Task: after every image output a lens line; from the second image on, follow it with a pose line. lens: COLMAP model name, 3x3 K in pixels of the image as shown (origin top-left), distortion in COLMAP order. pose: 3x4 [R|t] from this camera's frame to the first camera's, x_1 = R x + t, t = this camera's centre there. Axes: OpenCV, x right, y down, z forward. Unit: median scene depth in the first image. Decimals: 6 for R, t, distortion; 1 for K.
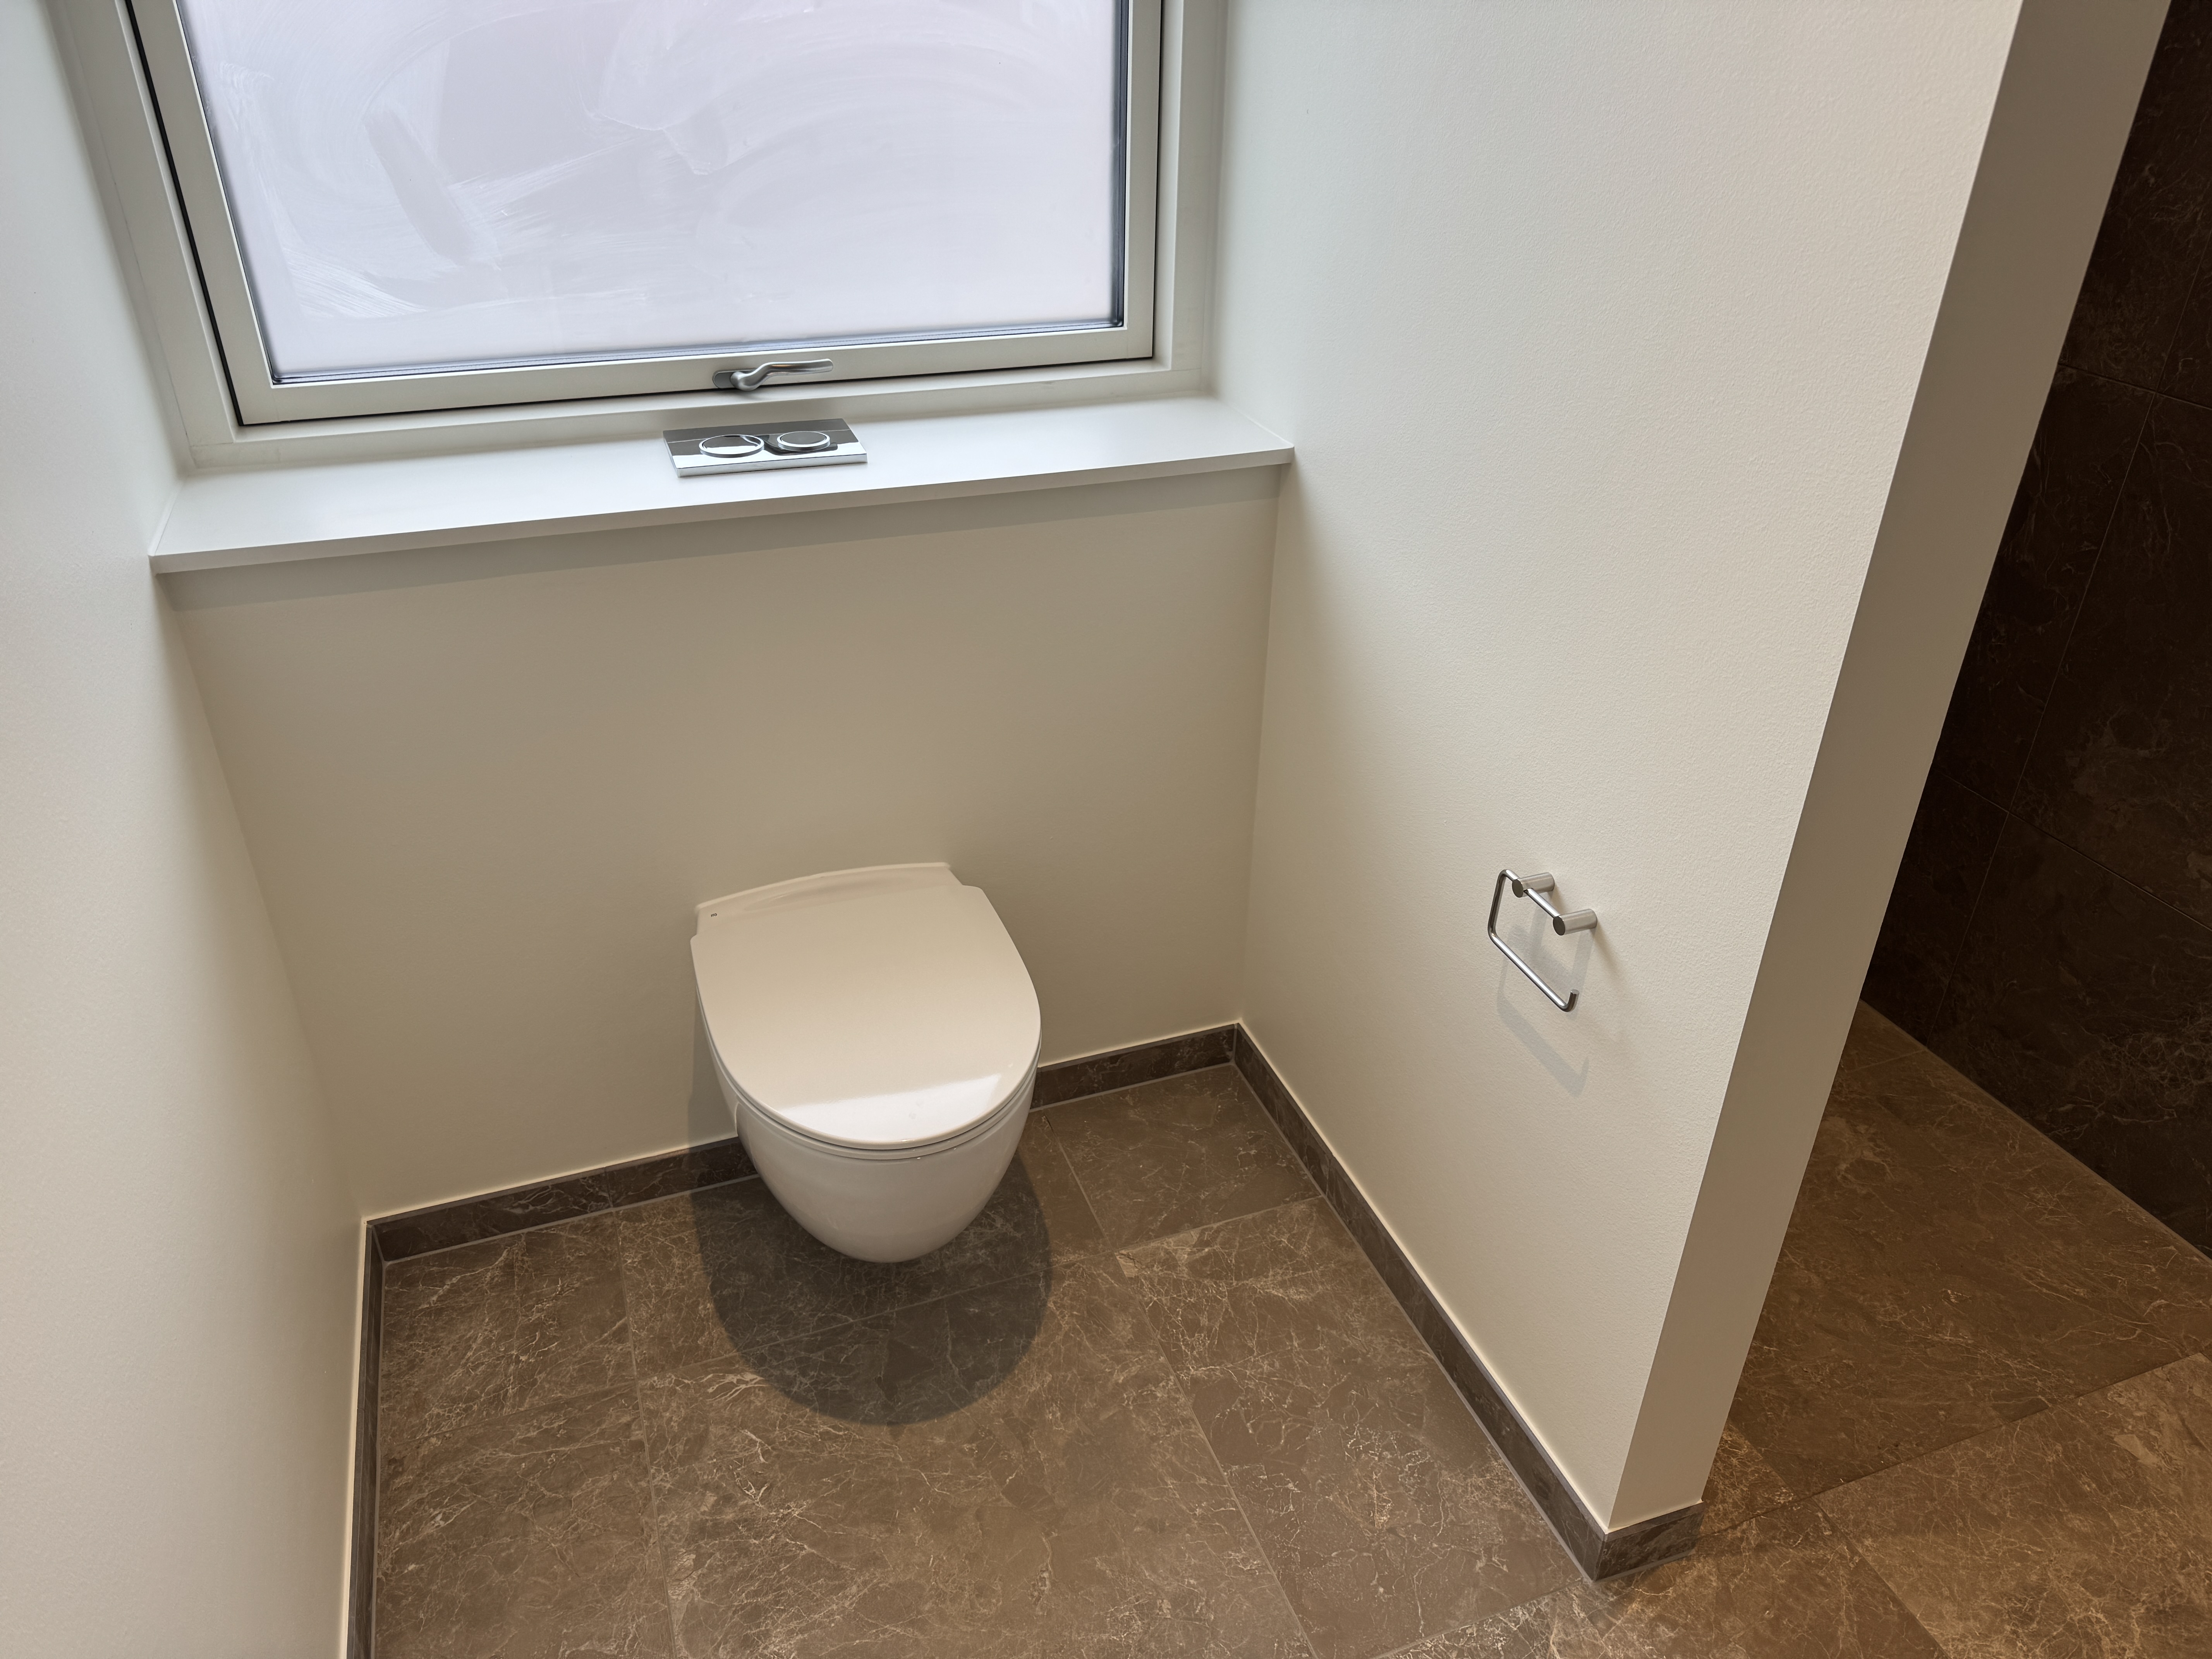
lens RADIAL K [[1626.3, 0, 1149.5], [0, 1626.3, 830.5], [0, 0, 1]] dist [0.044538, -0.052050]
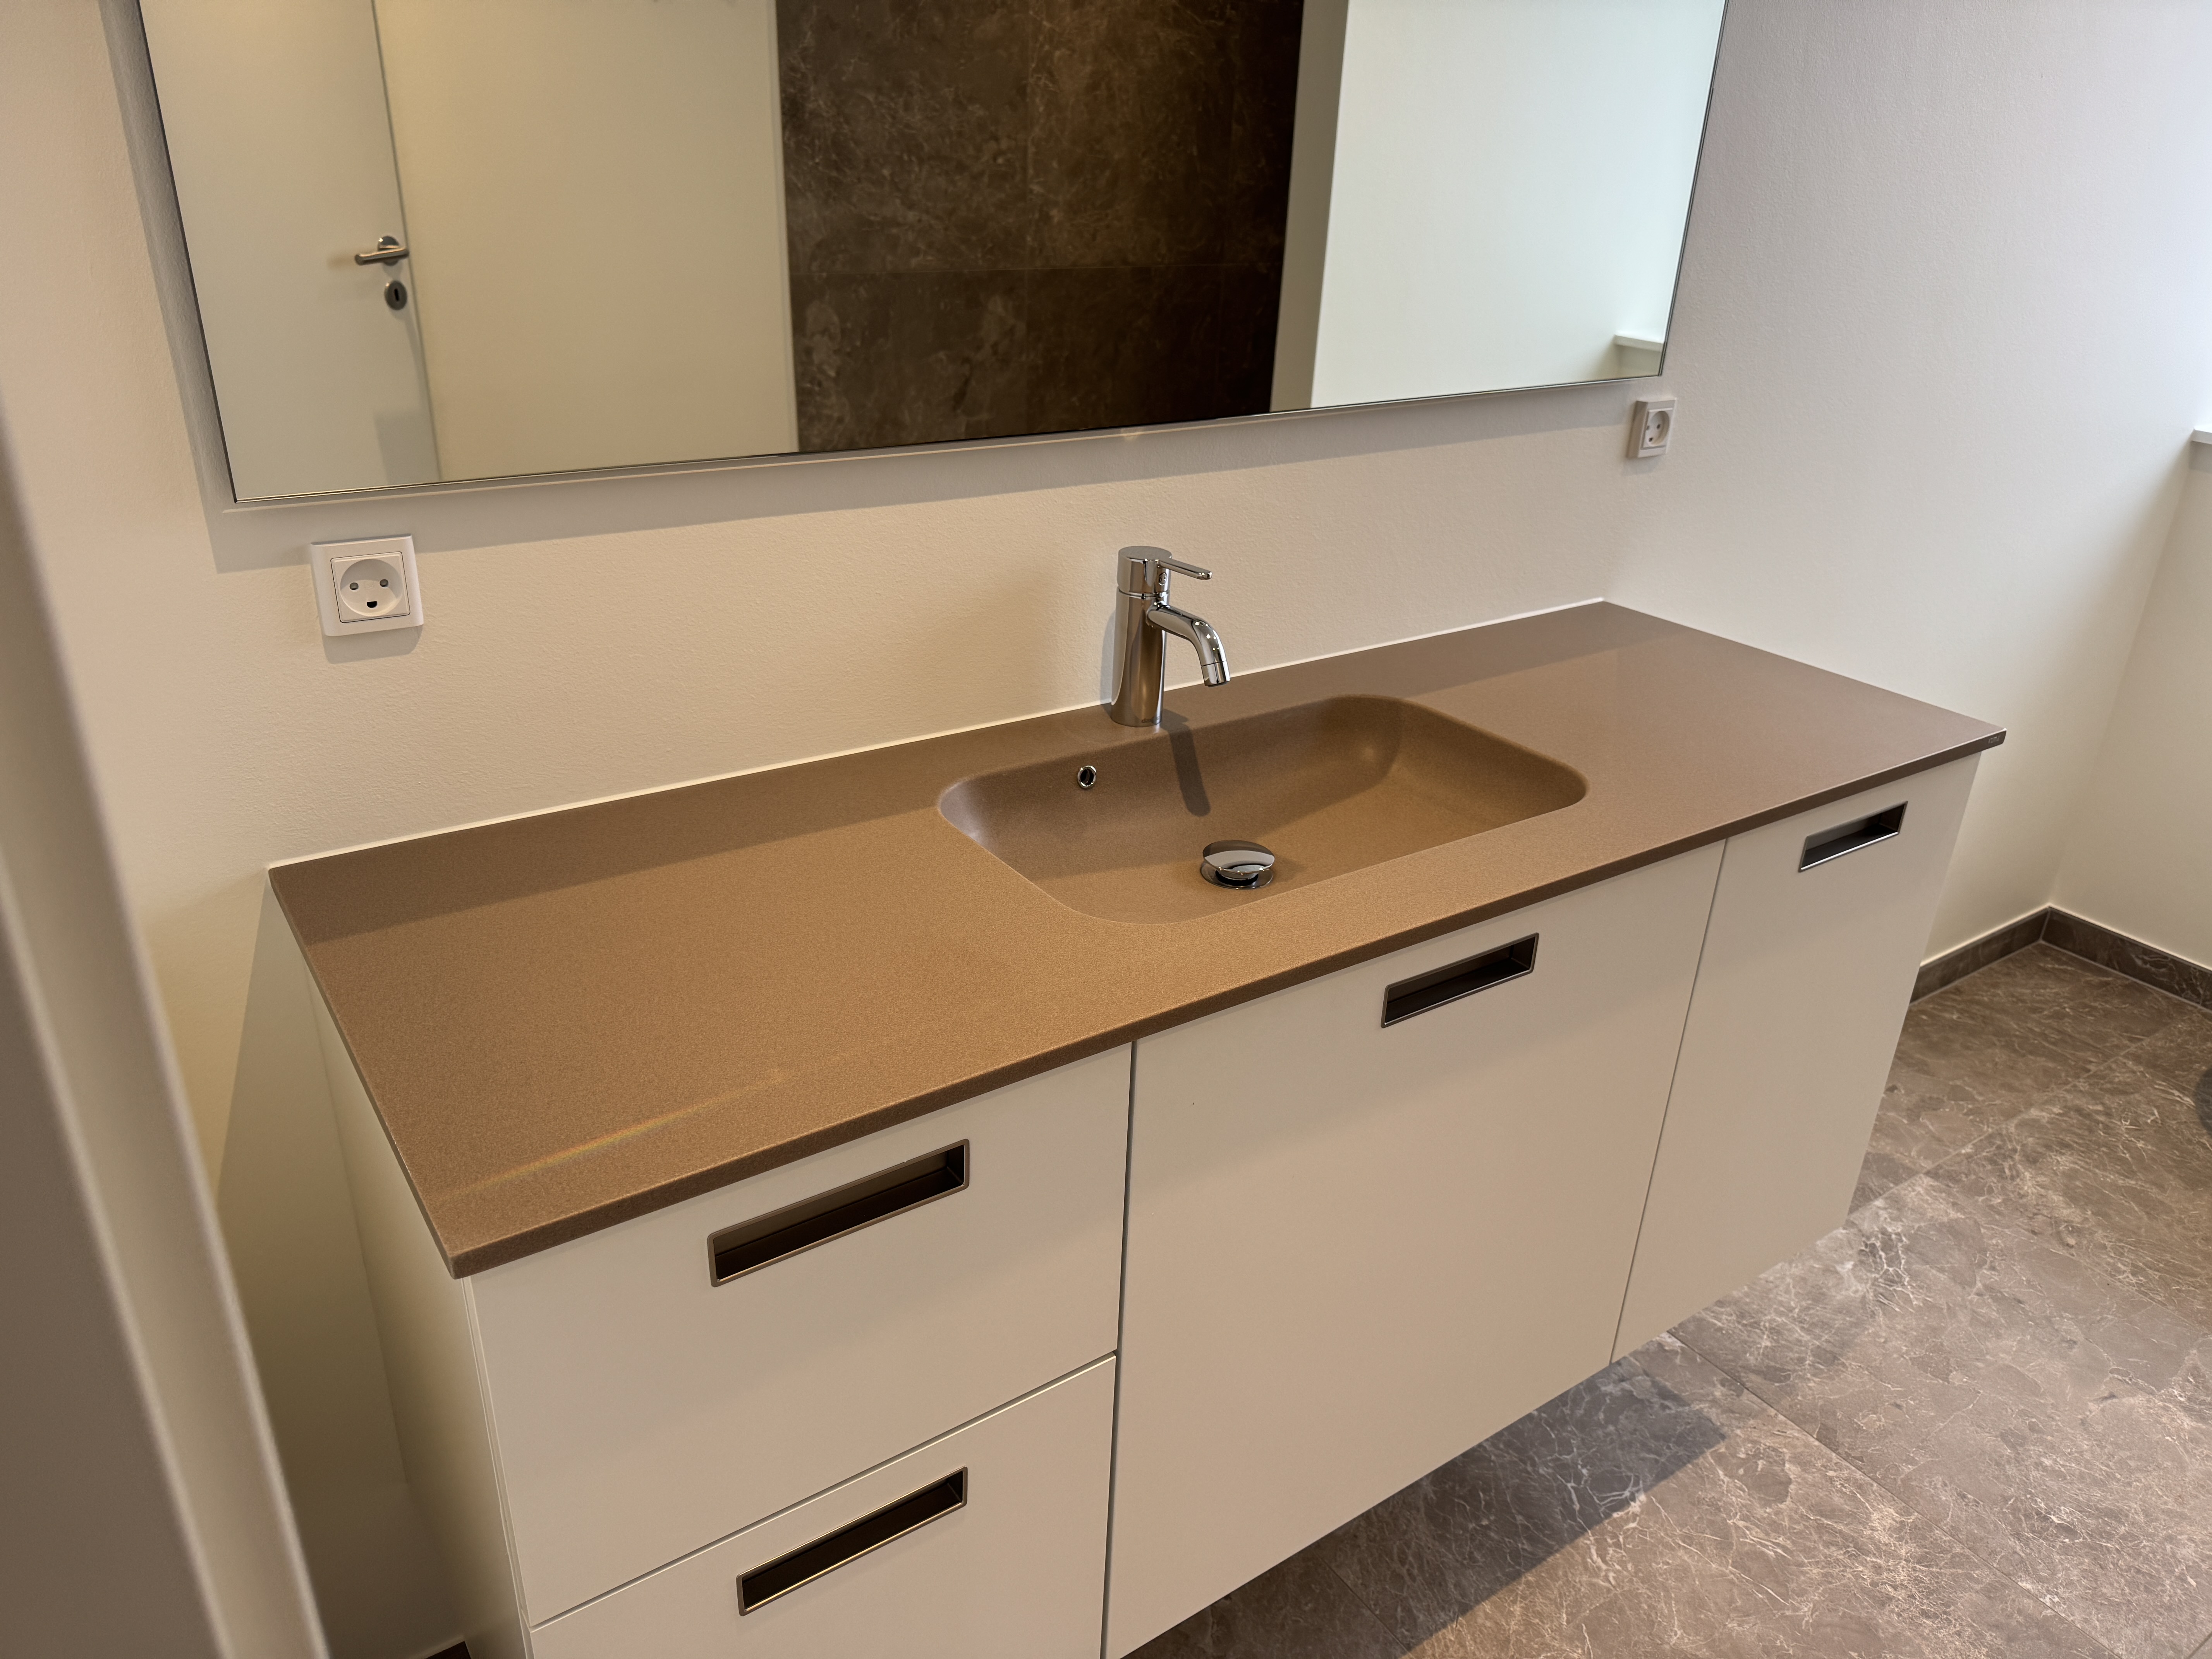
lens RADIAL K [[1557.8, 0, 1093.2], [0, 1557.8, 832.4], [0, 0, 1]] dist [0.036189, -0.050068]
pose [[0.238319, 0.407514, -0.881554, 0.605956], [-0.521333, 0.819521, 0.237901, 0.324983], [0.819400, 0.402887, 0.407758, -0.365824]]
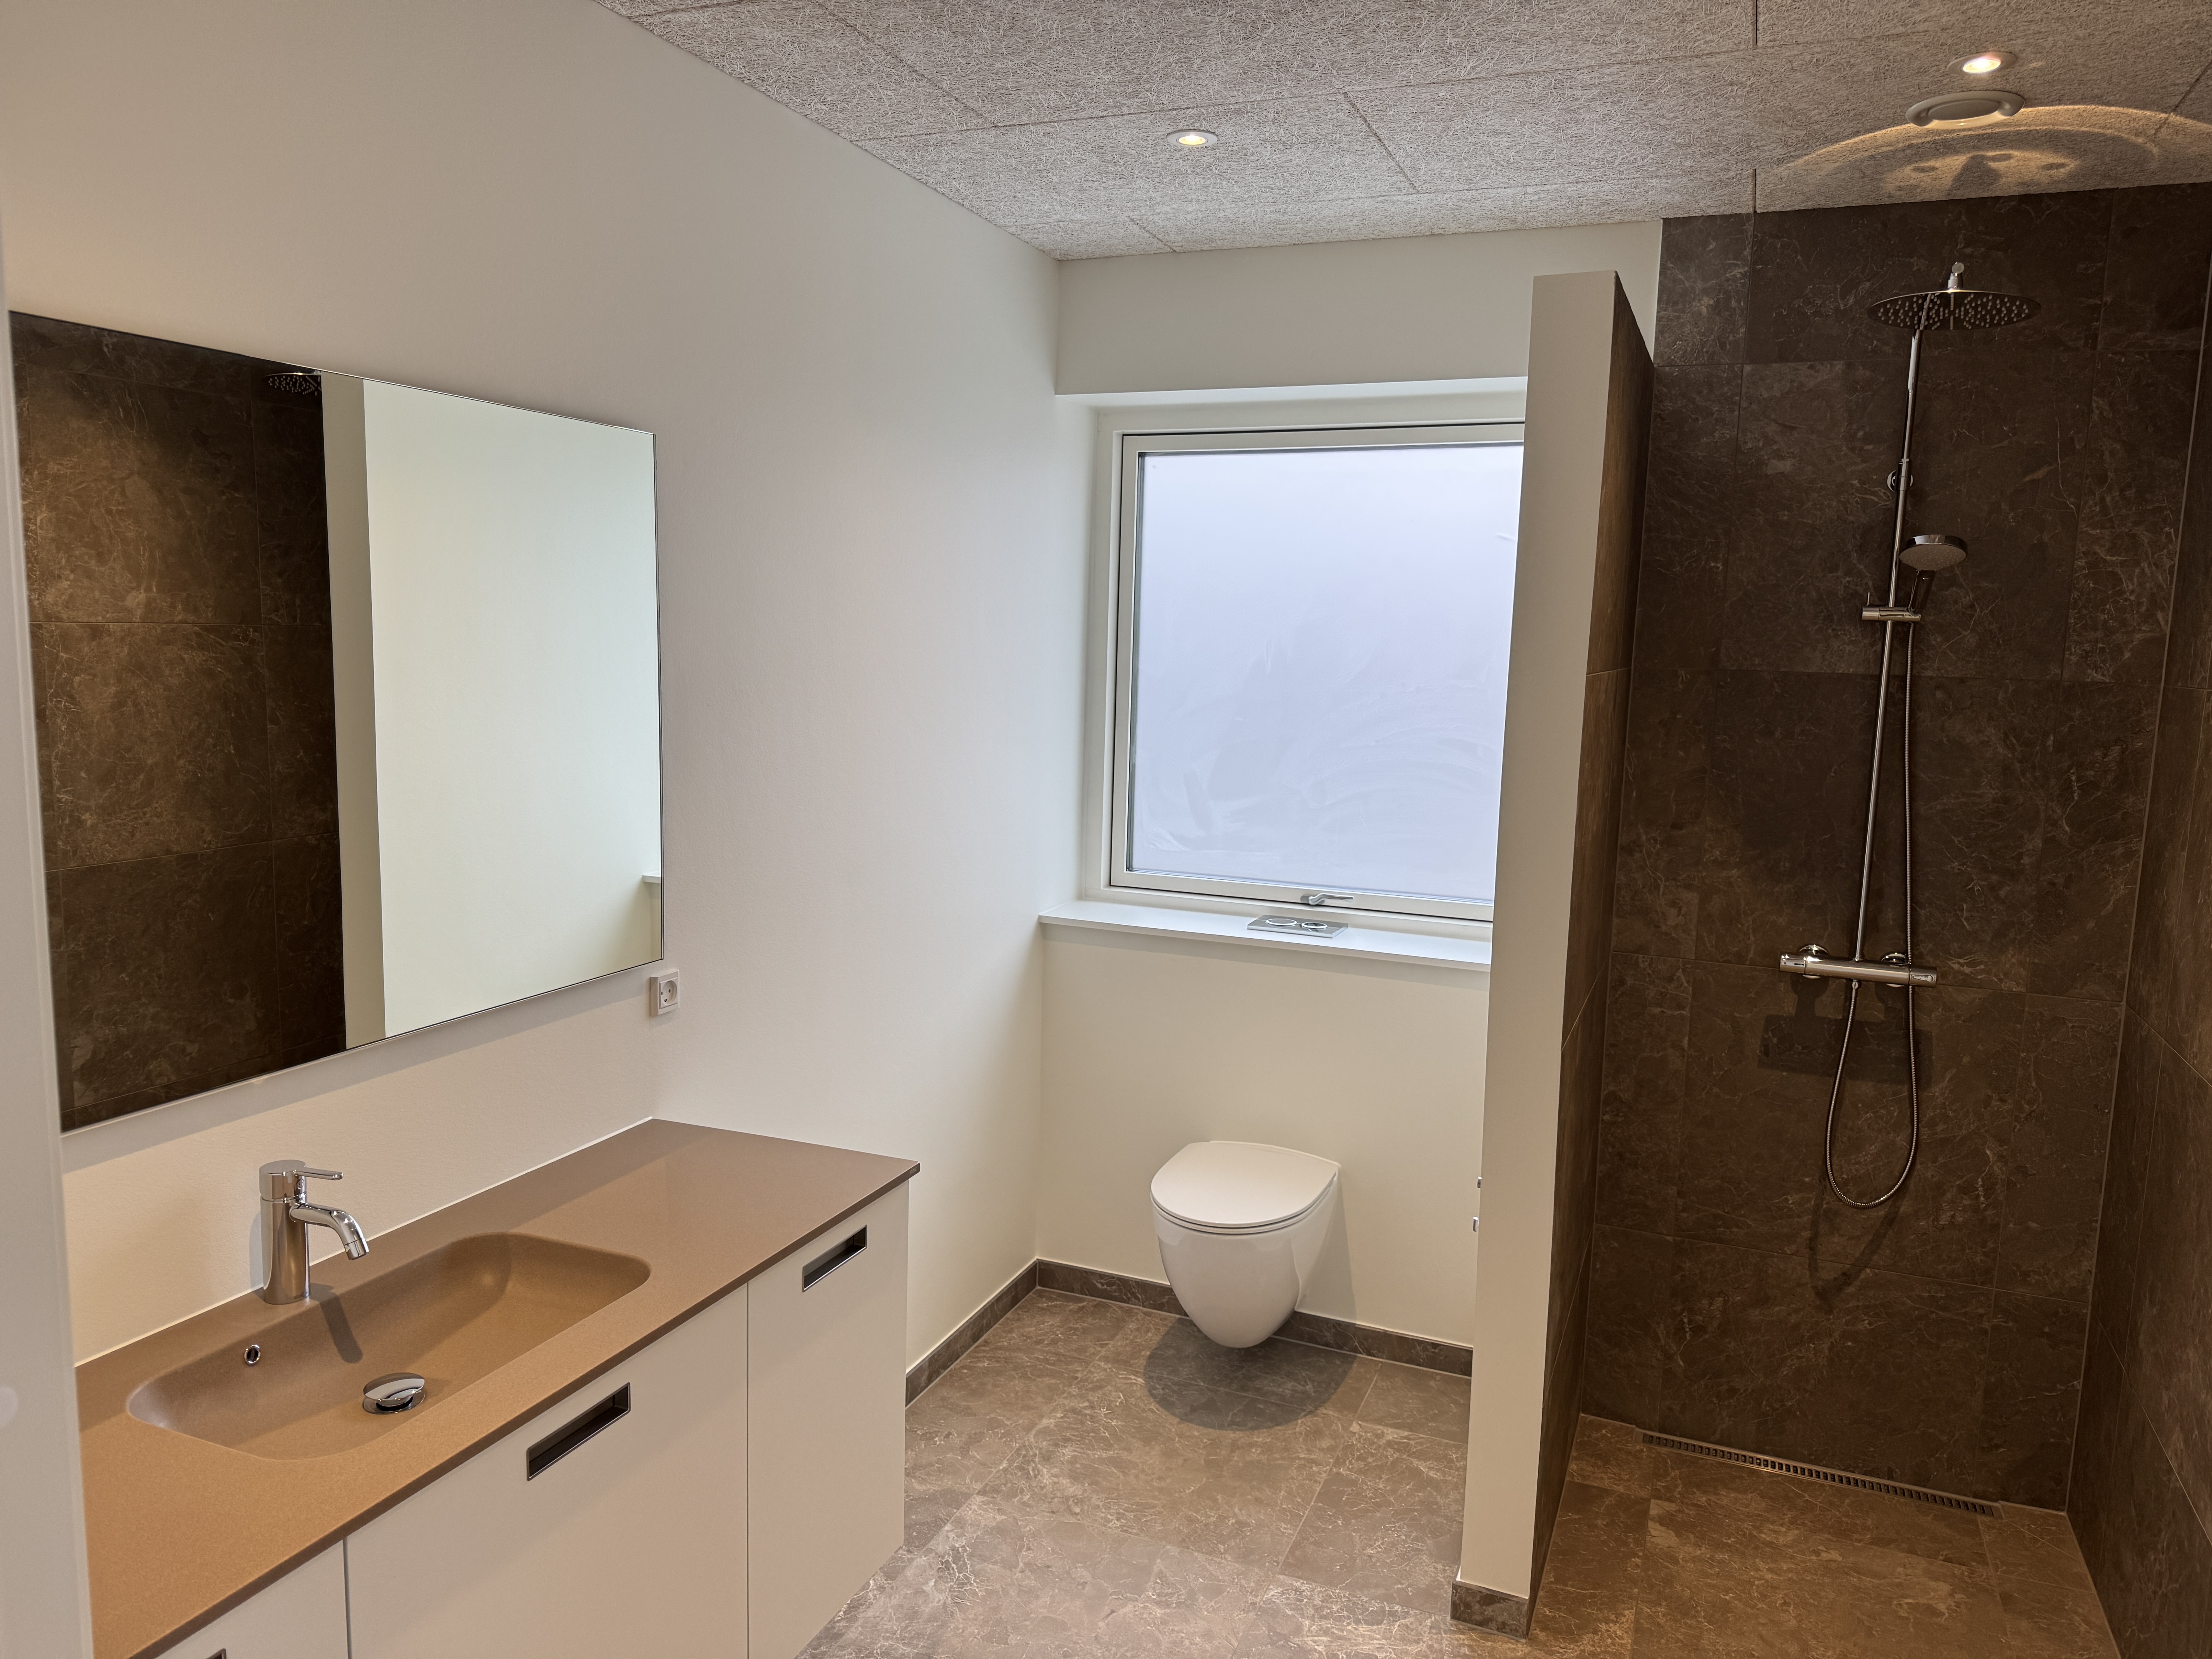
lens RADIAL K [[1567.7, 0, 1106.0], [0, 1567.7, 829.5], [0, 0, 1]] dist [0.050464, -0.051030]
pose [[0.734949, 0.095892, -0.671308, 0.905809], [-0.360502, 0.893723, -0.267015, 0.272881], [0.574359, 0.438250, 0.691410, -0.567334]]
